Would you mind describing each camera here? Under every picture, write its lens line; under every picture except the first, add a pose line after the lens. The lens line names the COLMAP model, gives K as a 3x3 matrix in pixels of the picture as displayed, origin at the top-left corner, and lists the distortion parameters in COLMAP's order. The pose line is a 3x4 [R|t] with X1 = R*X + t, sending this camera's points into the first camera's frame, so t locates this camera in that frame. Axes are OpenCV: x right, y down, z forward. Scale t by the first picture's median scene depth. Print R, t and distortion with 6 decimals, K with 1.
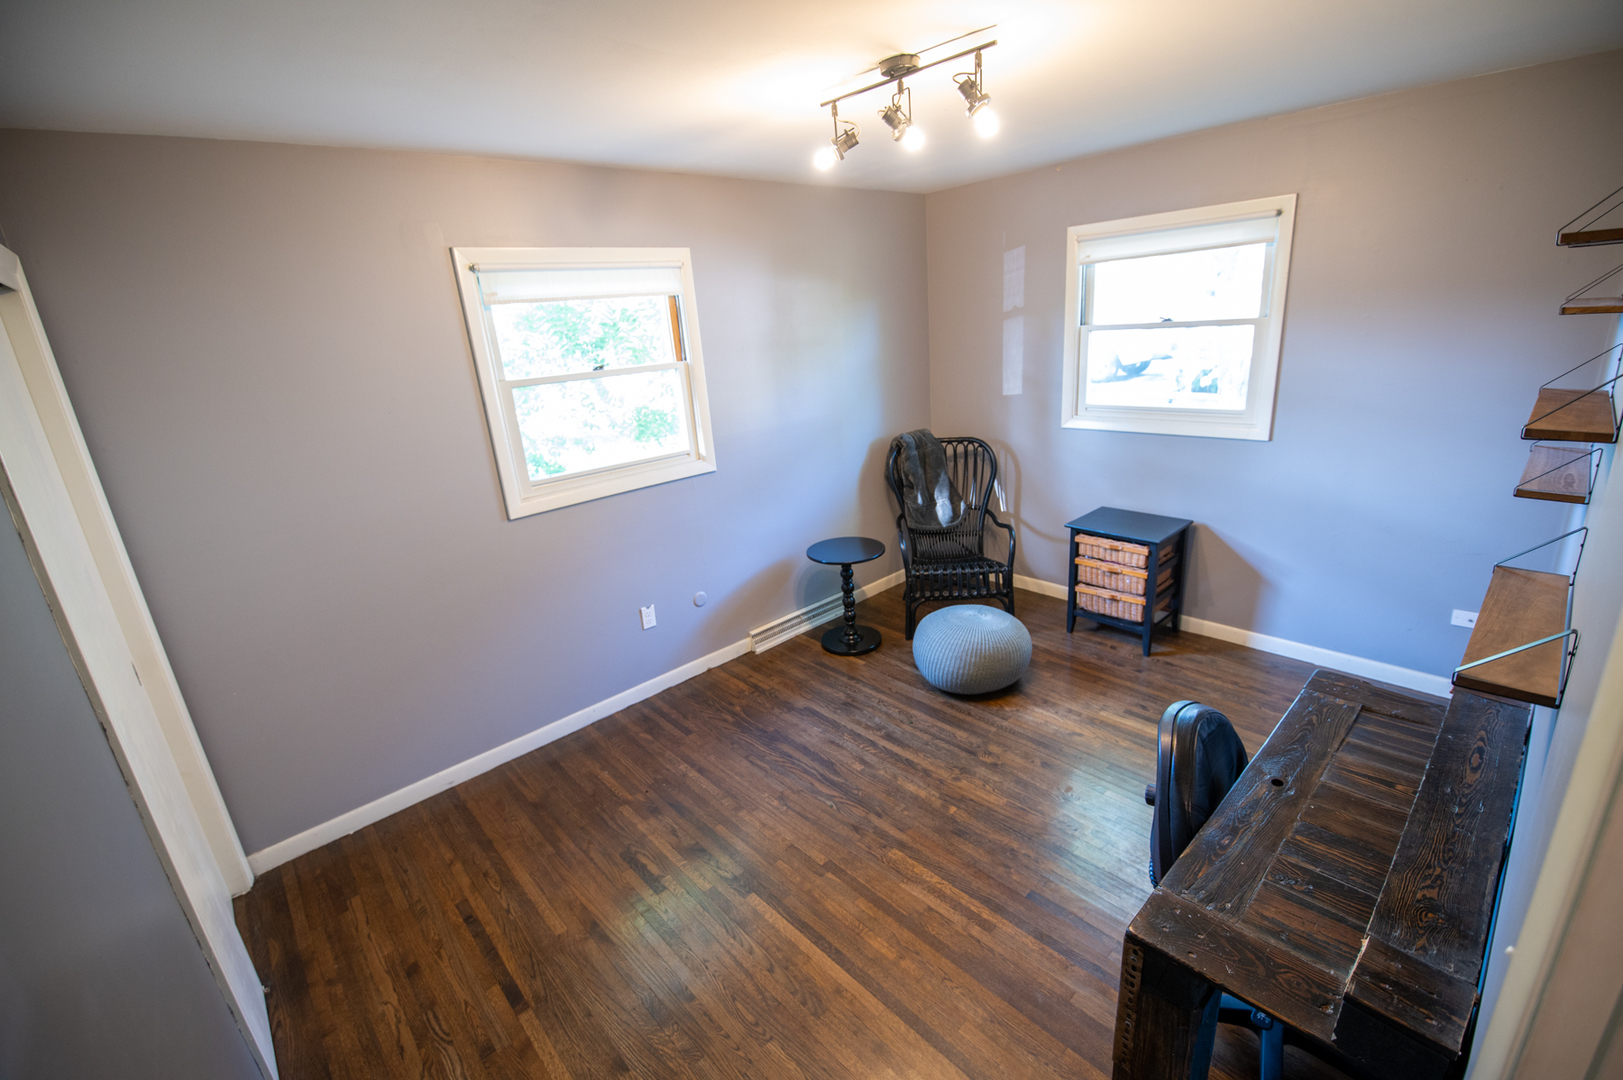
lens RADIAL K [[696.6, 0, 813.5], [0, 696.6, 536.0], [0, 0, 1]] dist [-0.002350, -0.010209]
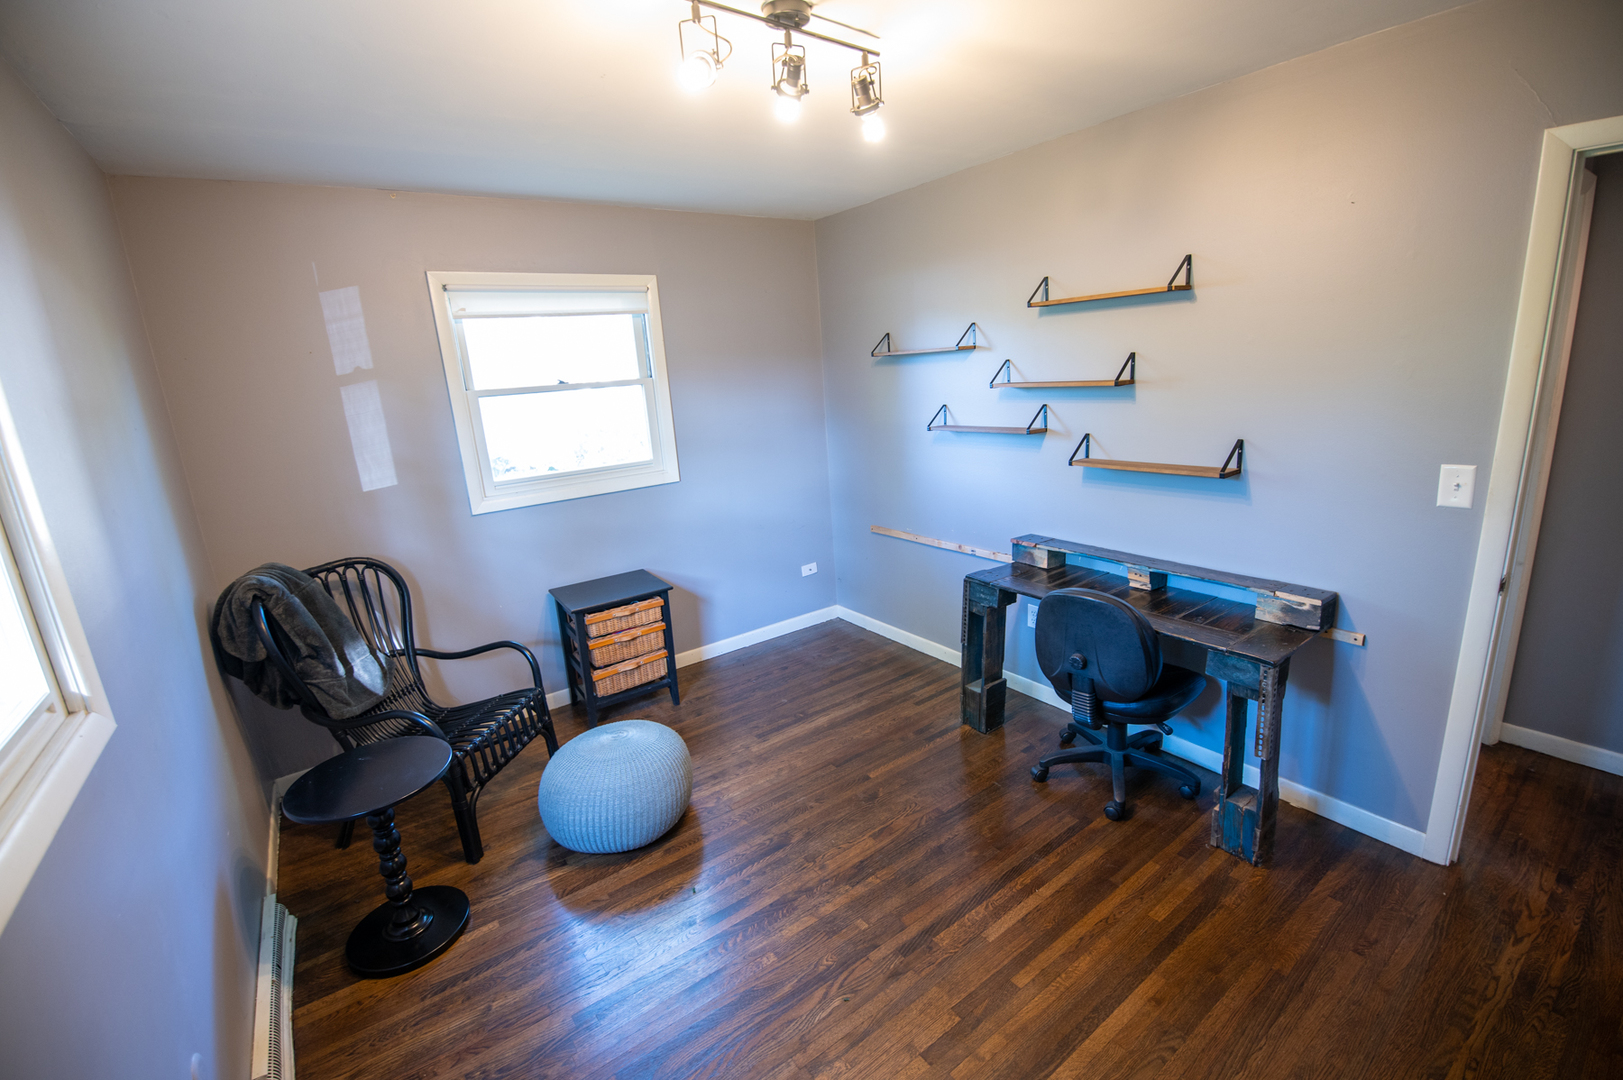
lens RADIAL K [[698.3, 0, 816.2], [0, 698.3, 535.8], [0, 0, 1]] dist [-0.001452, -0.009610]
pose [[0.122147, -0.172429, 0.977419, -0.462865], [0.351637, 0.928434, 0.119844, -0.109089], [-0.928133, 0.329058, 0.174038, 0.601934]]
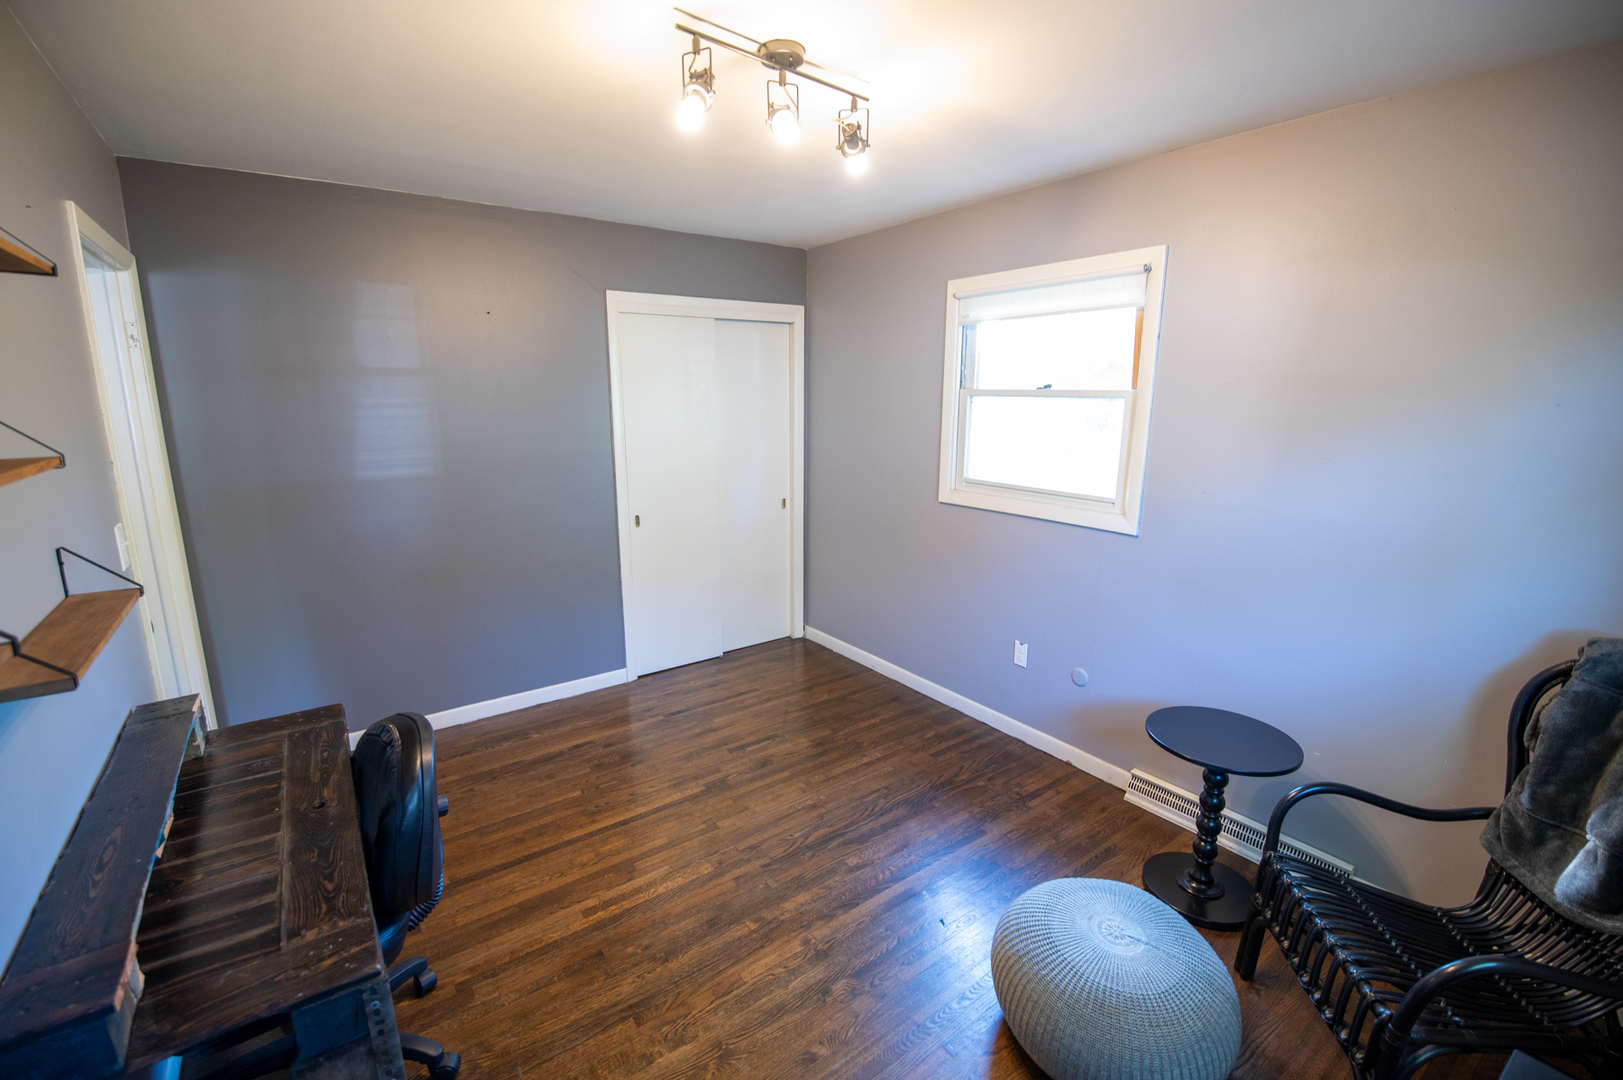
lens RADIAL K [[696.6, 0, 813.5], [0, 696.6, 536.0], [0, 0, 1]] dist [-0.002350, -0.010209]
pose [[-0.110840, 0.271930, -0.955912, 0.667002], [-0.296143, 0.909108, 0.292954, -0.226671], [0.948691, 0.315558, -0.020235, 0.732697]]
